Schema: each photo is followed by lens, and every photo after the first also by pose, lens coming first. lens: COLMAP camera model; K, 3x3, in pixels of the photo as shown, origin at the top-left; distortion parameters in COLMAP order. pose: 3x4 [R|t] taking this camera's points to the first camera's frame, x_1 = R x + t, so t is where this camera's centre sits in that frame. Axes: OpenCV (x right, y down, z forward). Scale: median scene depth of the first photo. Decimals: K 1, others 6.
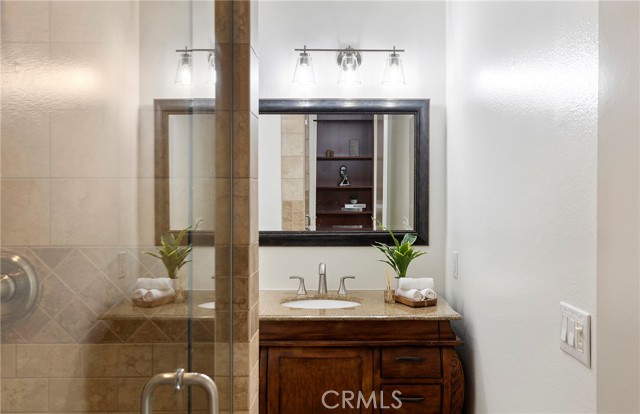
lens RADIAL K [[597.5, 0, 343.5], [0, 597.5, 181.9], [0, 0, 1]] dist [-0.015495, 0.000000]
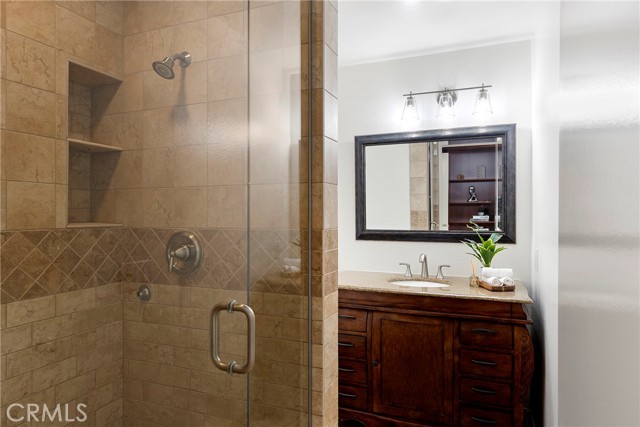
lens RADIAL K [[428.0, 0, 319.6], [0, 428.0, 216.5], [0, 0, 1]] dist [-0.007581, -0.000230]
pose [[0.908715, -0.000494, -0.417416, 0.169675], [0.009246, 0.999778, 0.018946, 0.035771], [0.417314, -0.021076, 0.908518, 0.045323]]
